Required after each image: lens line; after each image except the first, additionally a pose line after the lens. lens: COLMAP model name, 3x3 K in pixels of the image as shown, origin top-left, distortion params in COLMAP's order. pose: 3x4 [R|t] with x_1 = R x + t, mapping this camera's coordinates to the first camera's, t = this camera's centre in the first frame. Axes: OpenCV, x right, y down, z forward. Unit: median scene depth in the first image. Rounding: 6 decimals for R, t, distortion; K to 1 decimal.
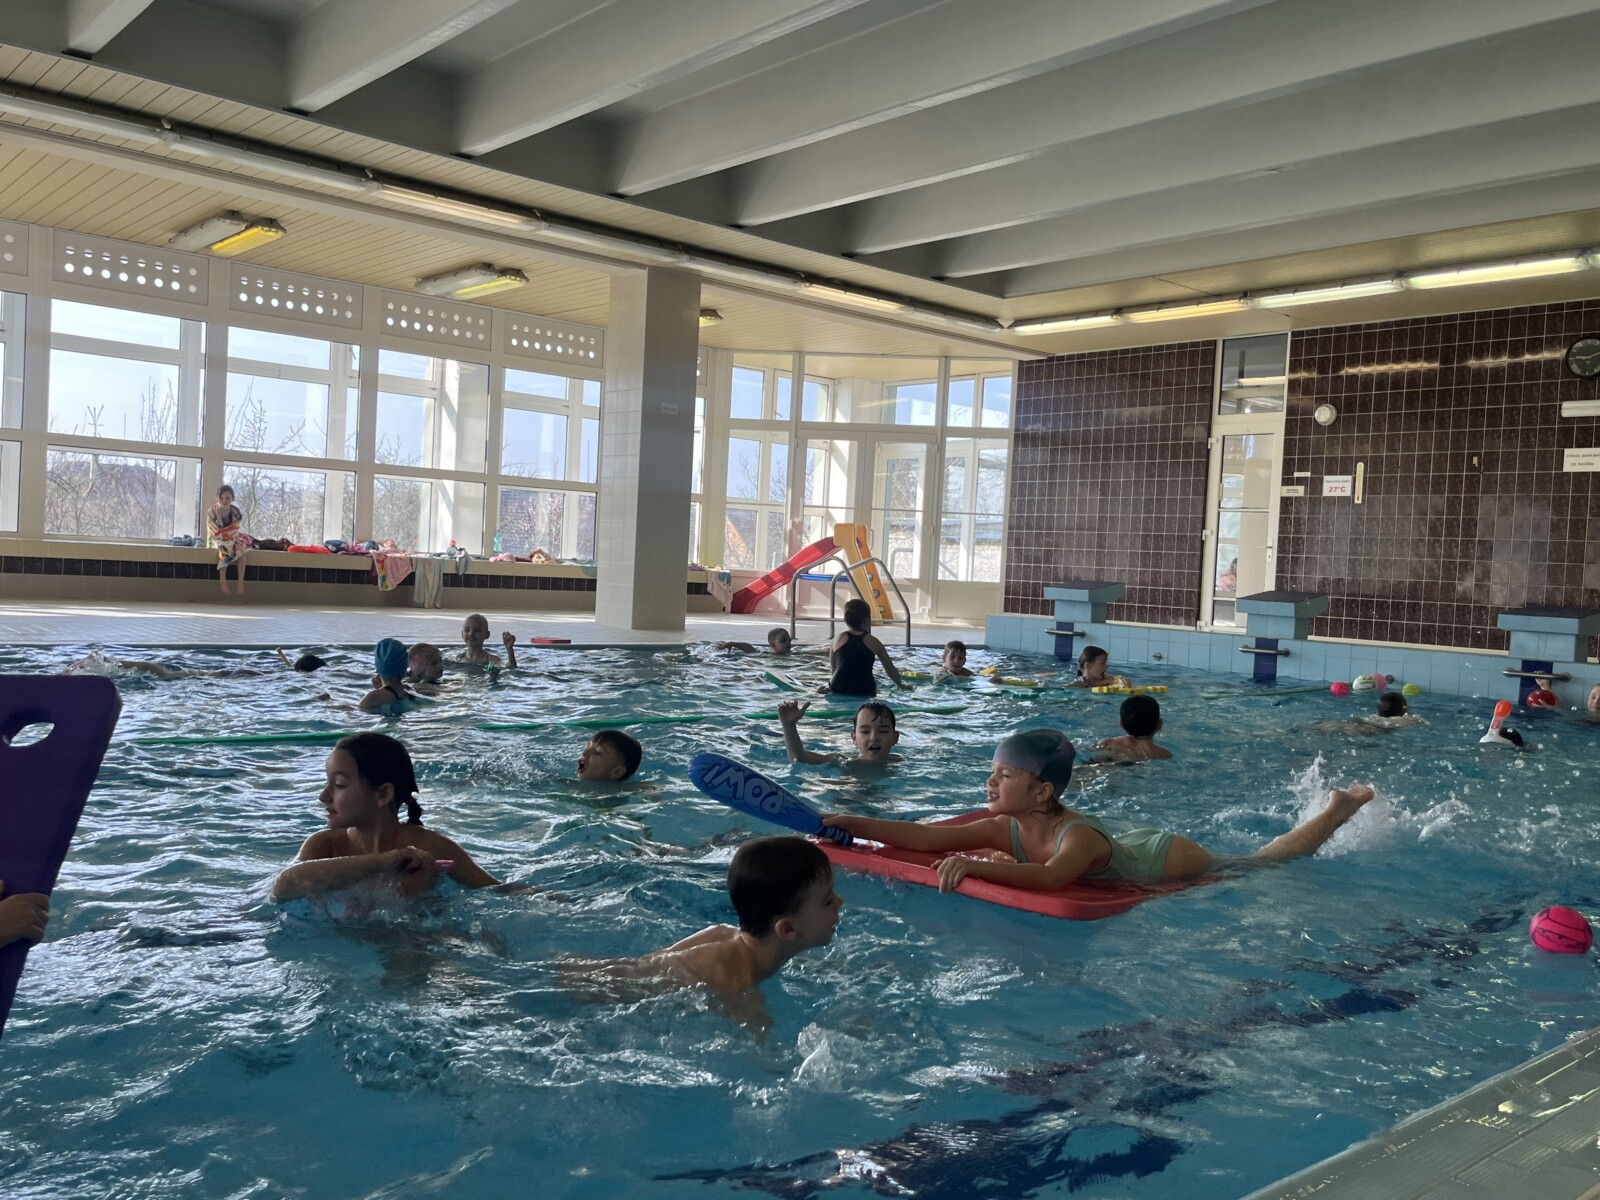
lens RADIAL K [[1362.3, 0, 798.3], [0, 1362.3, 591.9], [0, 0, 1]] dist [-0.015667, -0.010020]
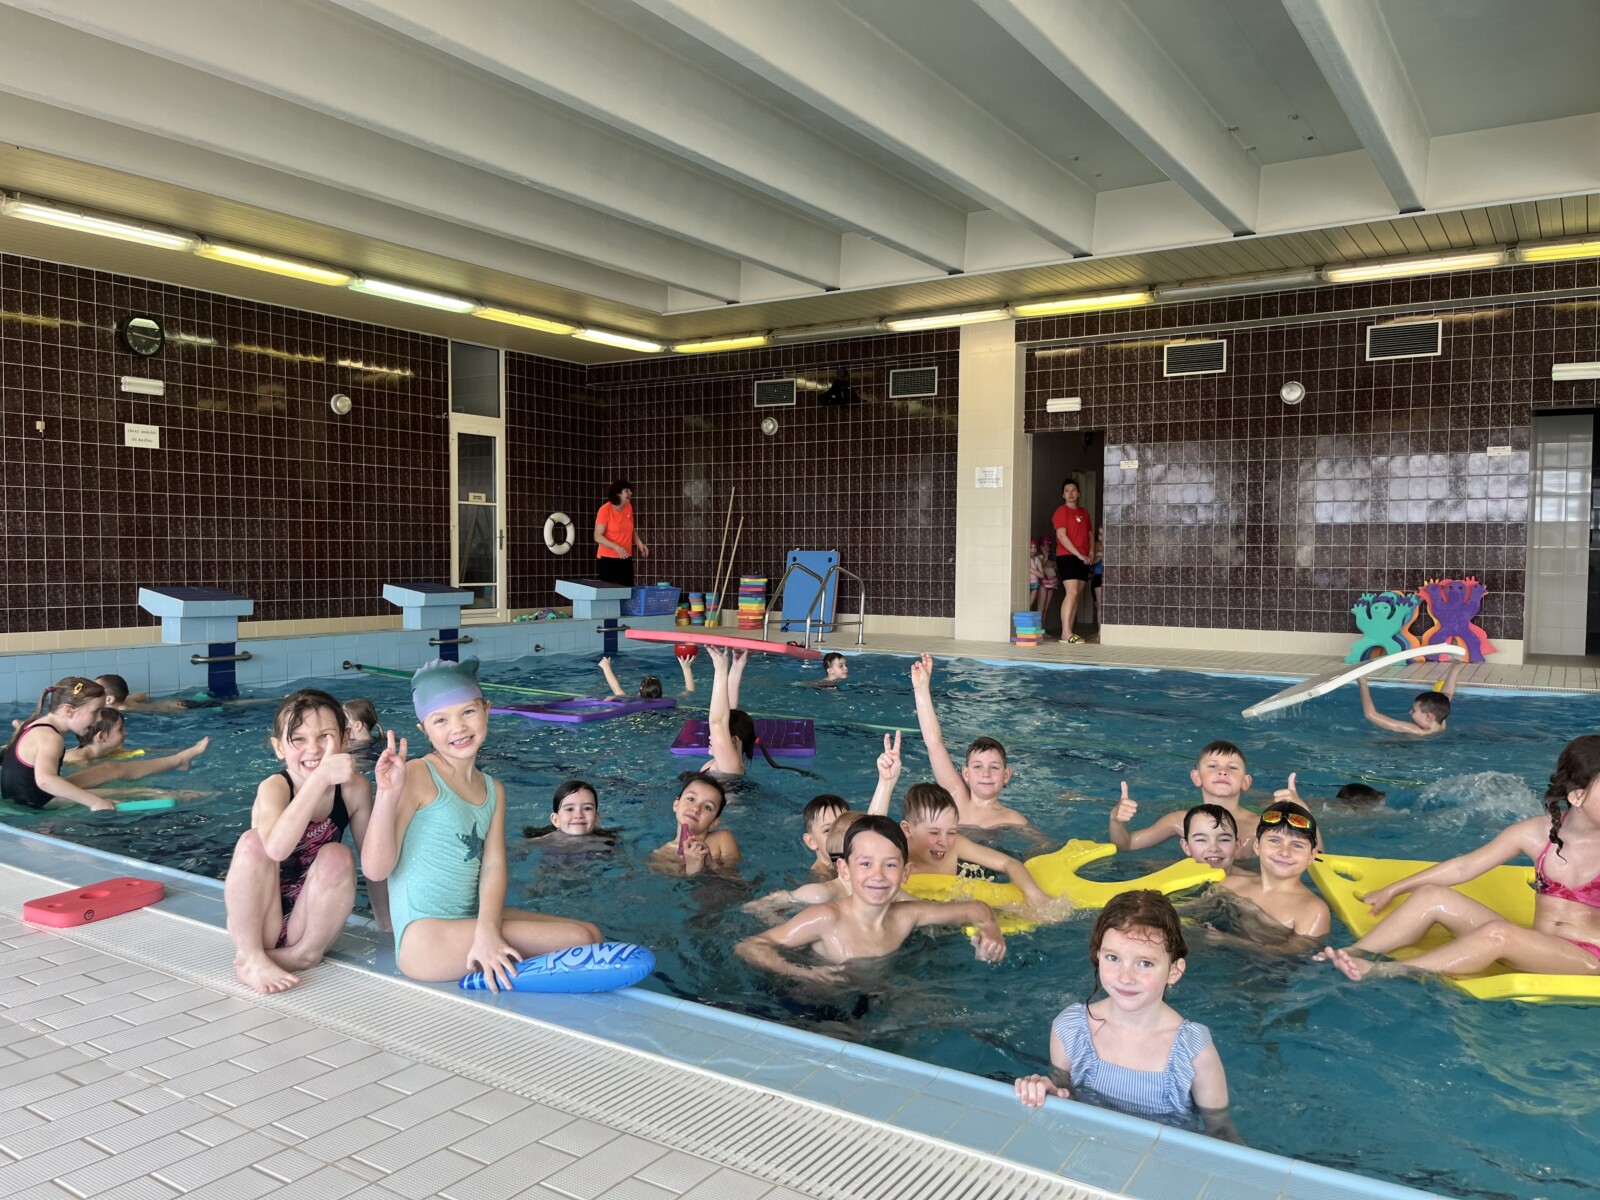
lens RADIAL K [[1217.5, 0, 795.0], [0, 1217.5, 609.3], [0, 0, 1]] dist [0.040329, -0.063197]
pose [[-0.281178, -0.097477, 0.954692, -0.457463], [-0.004451, 0.994950, 0.100277, -0.061775], [-0.959645, 0.023946, -0.280192, 0.782193]]
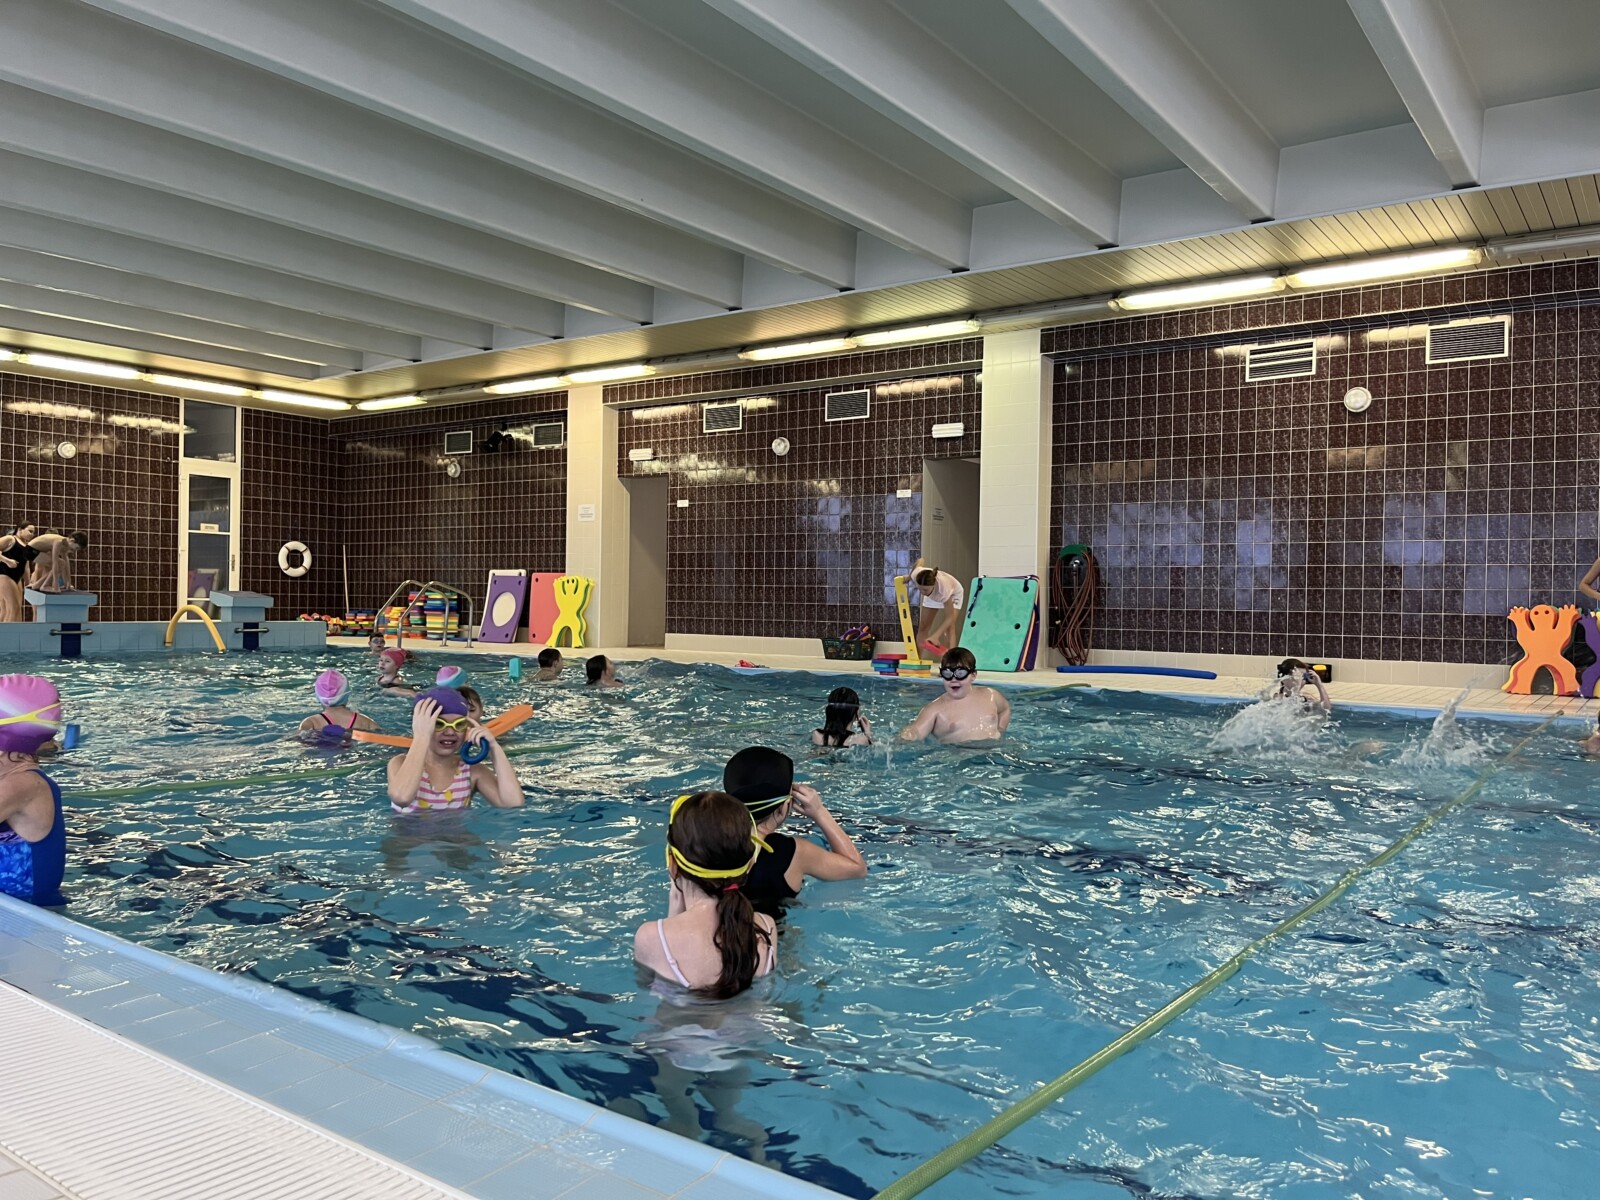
lens RADIAL K [[1217.5, 0, 823.3], [0, 1217.5, 617.2], [0, 0, 1]] dist [0.040329, -0.063197]
pose [[-0.245133, -0.067197, 0.967158, -0.812109], [-0.012237, 0.997730, 0.066220, -0.048376], [-0.969412, 0.004398, -0.245399, 0.390891]]
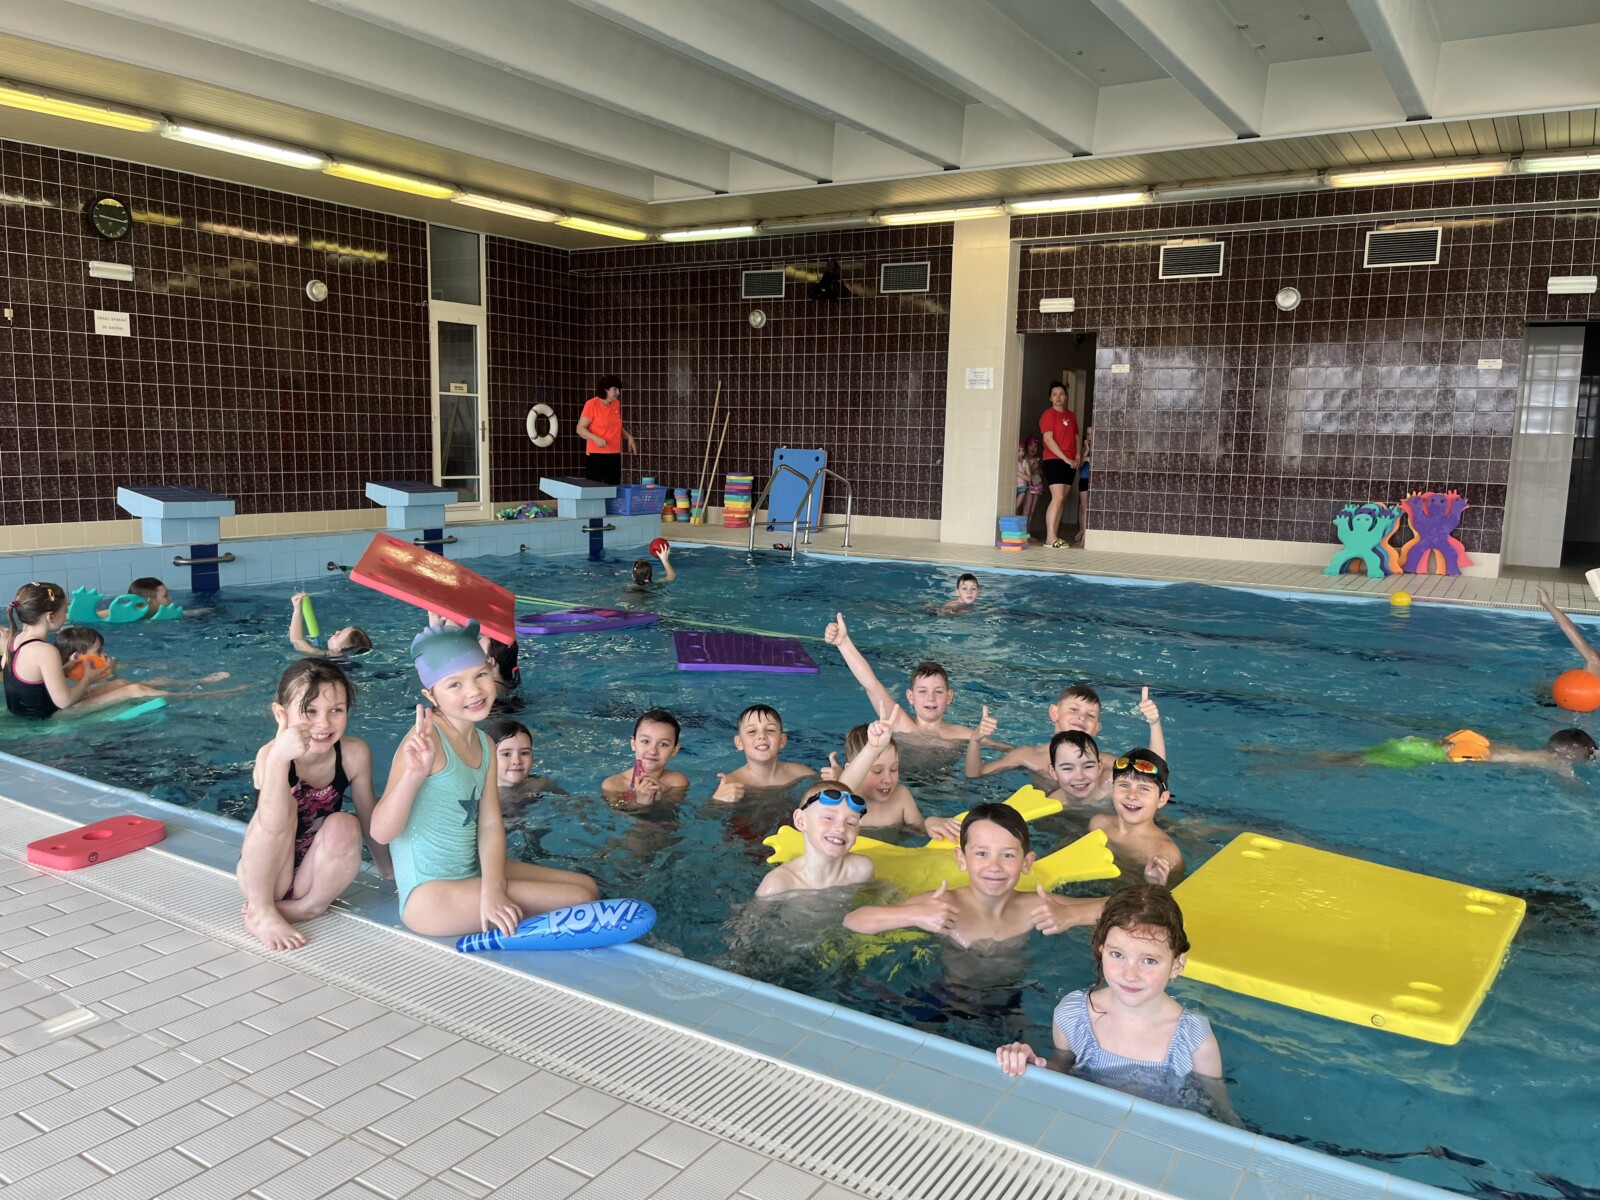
lens RADIAL K [[1217.5, 0, 803.3], [0, 1217.5, 614.0], [0, 0, 1]] dist [0.040329, -0.063197]
pose [[-0.298824, -0.196134, 0.933936, -0.456473], [-0.021185, 0.979774, 0.198982, -0.077613], [-0.954073, 0.039675, -0.296935, 0.784625]]
